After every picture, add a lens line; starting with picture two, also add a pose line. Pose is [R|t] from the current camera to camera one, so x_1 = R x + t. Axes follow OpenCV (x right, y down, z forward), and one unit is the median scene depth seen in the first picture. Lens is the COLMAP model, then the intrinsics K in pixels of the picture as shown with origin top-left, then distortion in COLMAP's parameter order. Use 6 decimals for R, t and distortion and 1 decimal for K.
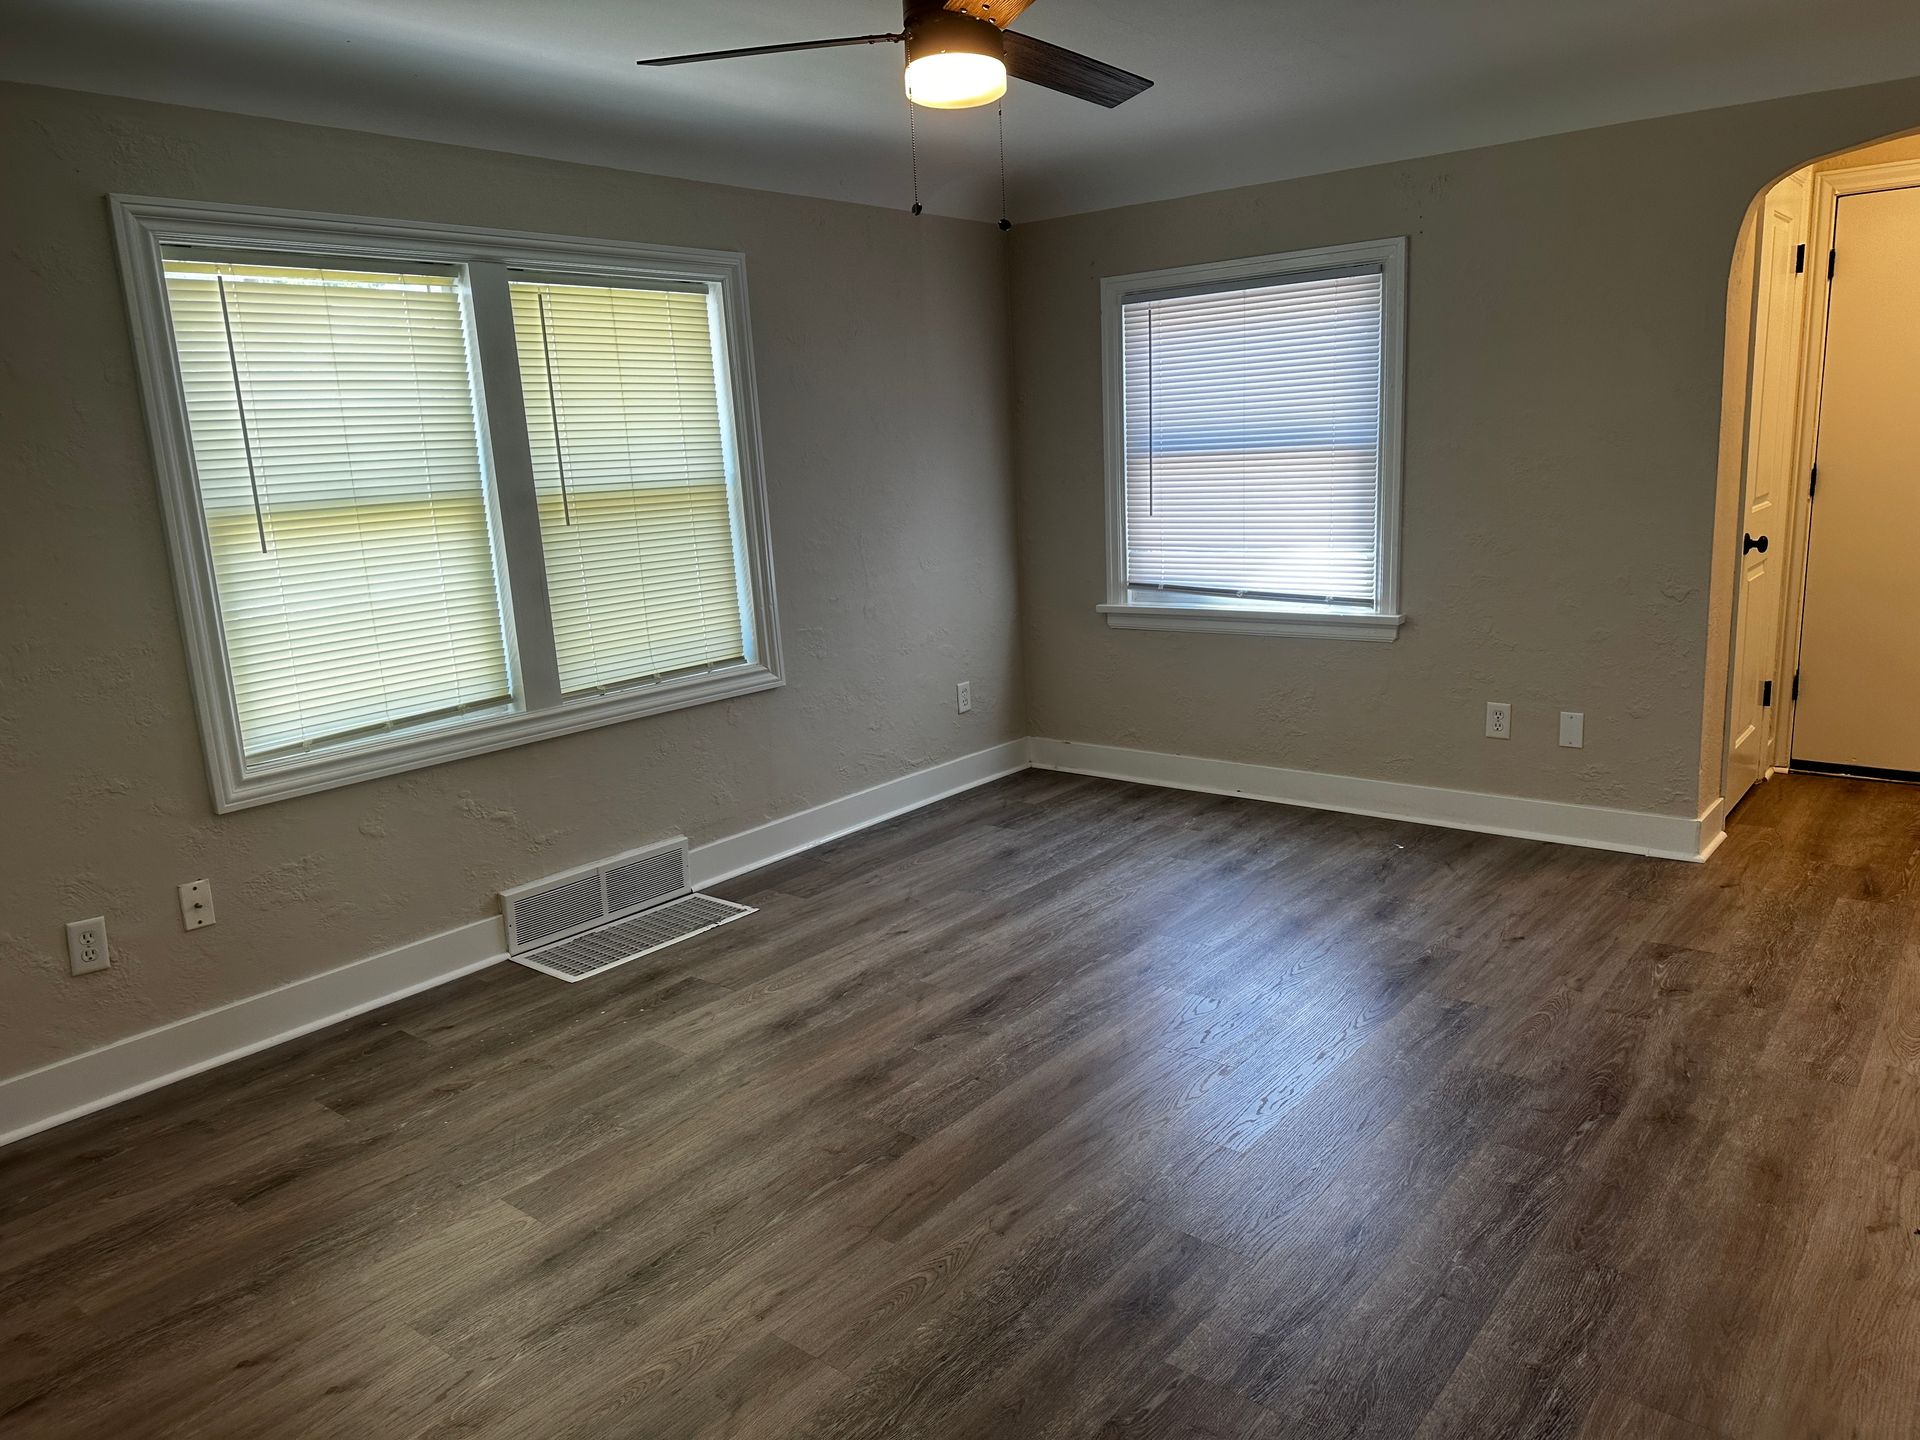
lens RADIAL K [[1326.4, 0, 960.0], [0, 1326.4, 720.0], [0, 0, 1]] dist [0.088162, -0.115402]
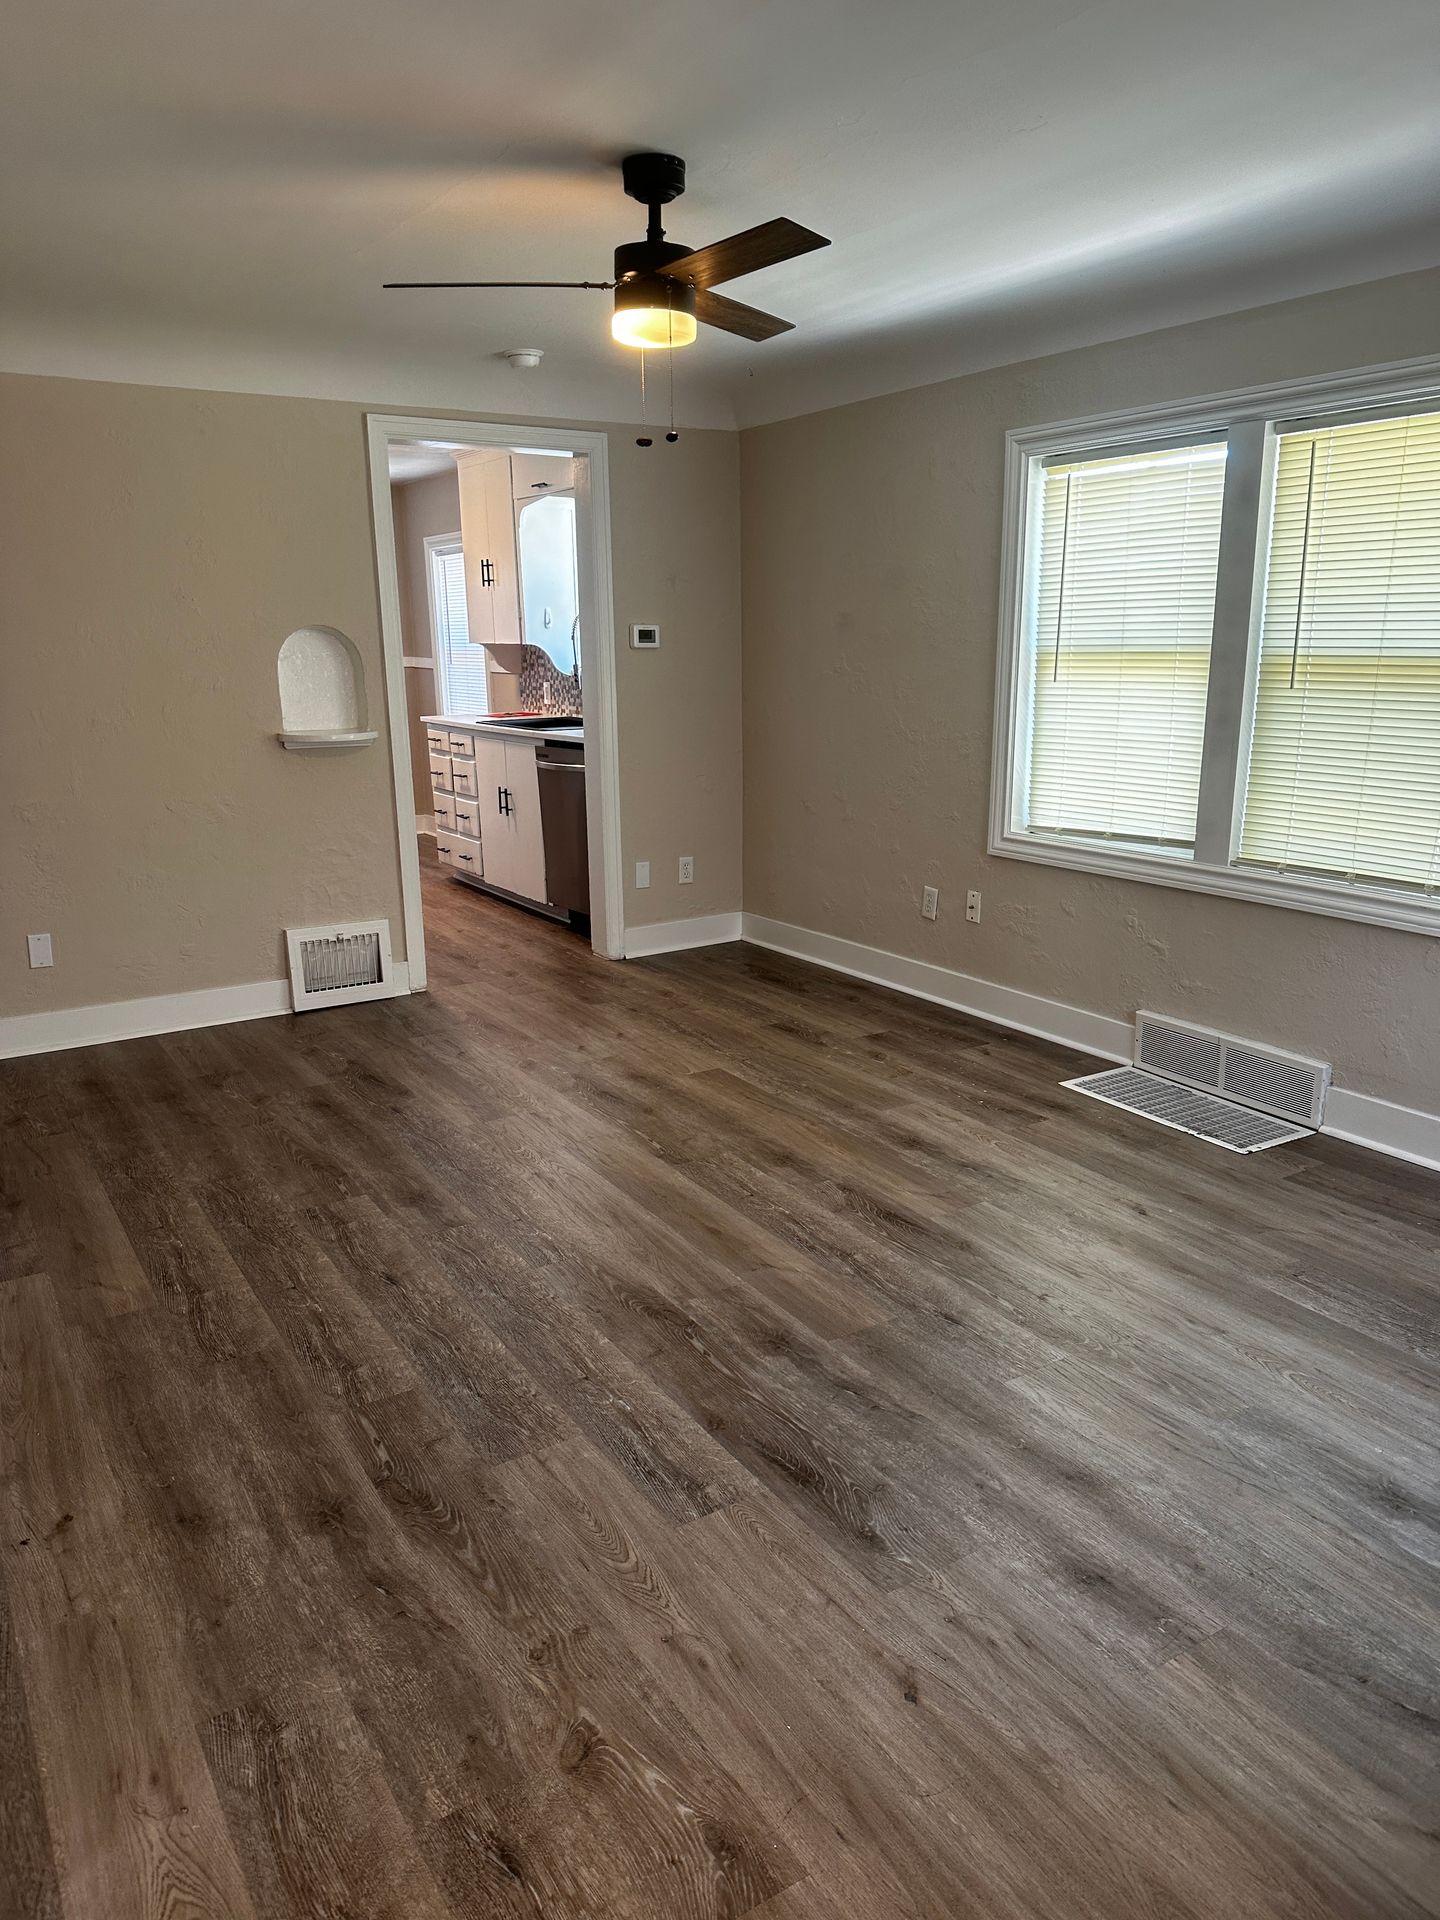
lens RADIAL K [[1303.5, 0, 714.5], [0, 1303.5, 959.8], [0, 0, 1]] dist [0.093664, -0.155858]
pose [[-0.311671, 0.278839, -0.908356, 0.814634], [-0.173969, 0.923068, 0.343047, -0.242175], [0.934128, 0.264944, -0.239184, 0.992972]]
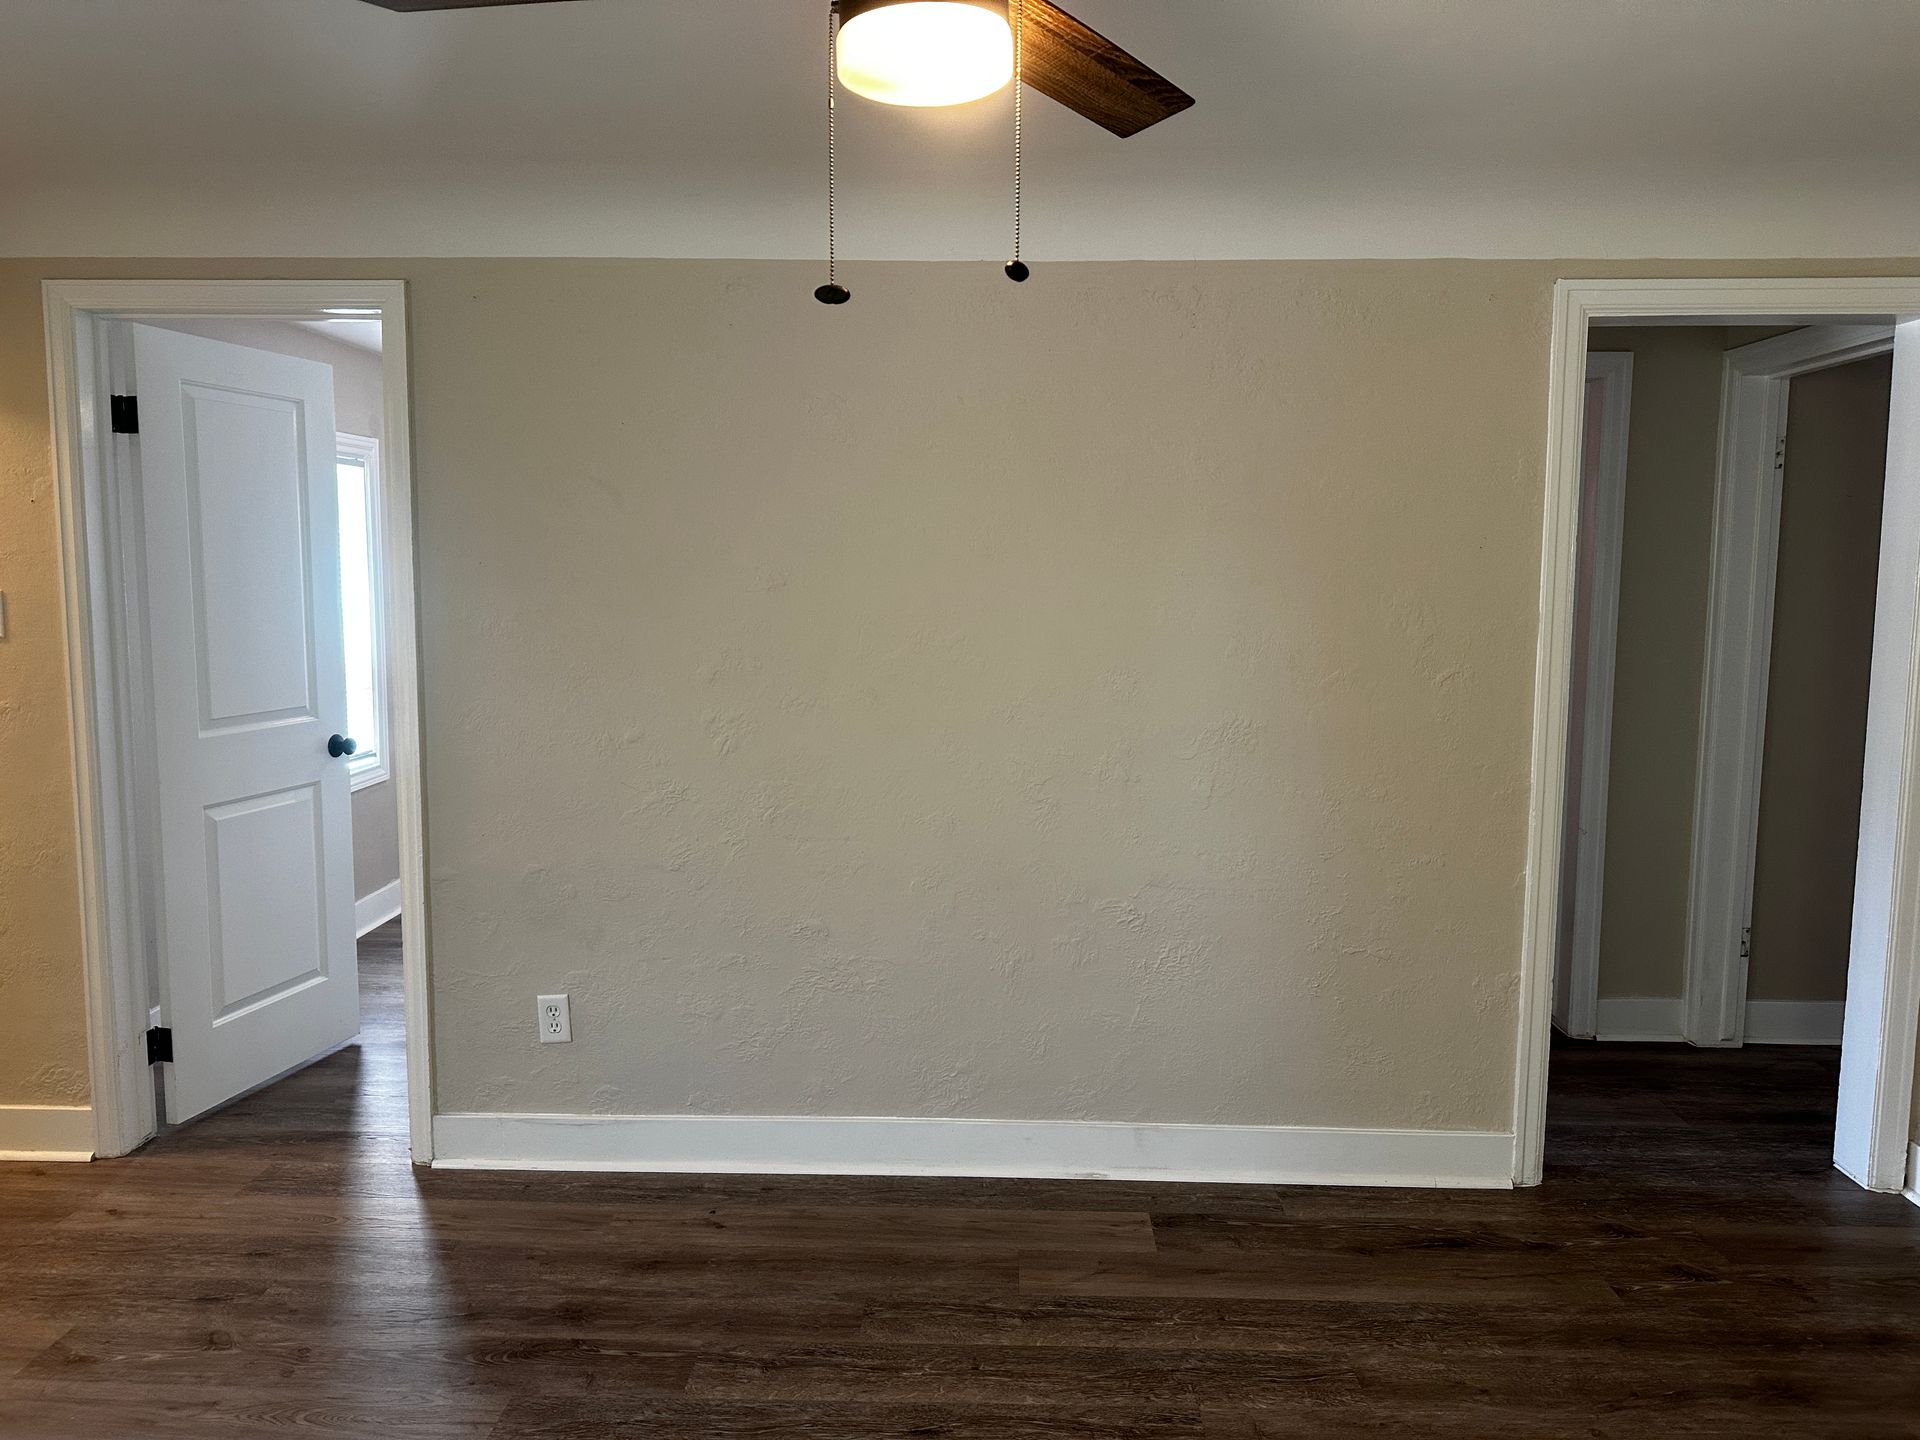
lens RADIAL K [[1359.6, 0, 960.0], [0, 1359.6, 720.0], [0, 0, 1]] dist [0.006800, -0.000271]
pose [[-0.608175, -0.038202, 0.792883, -0.318847], [0.192257, 0.962014, 0.193820, -0.198088], [-0.770169, 0.270313, -0.577728, 0.936706]]
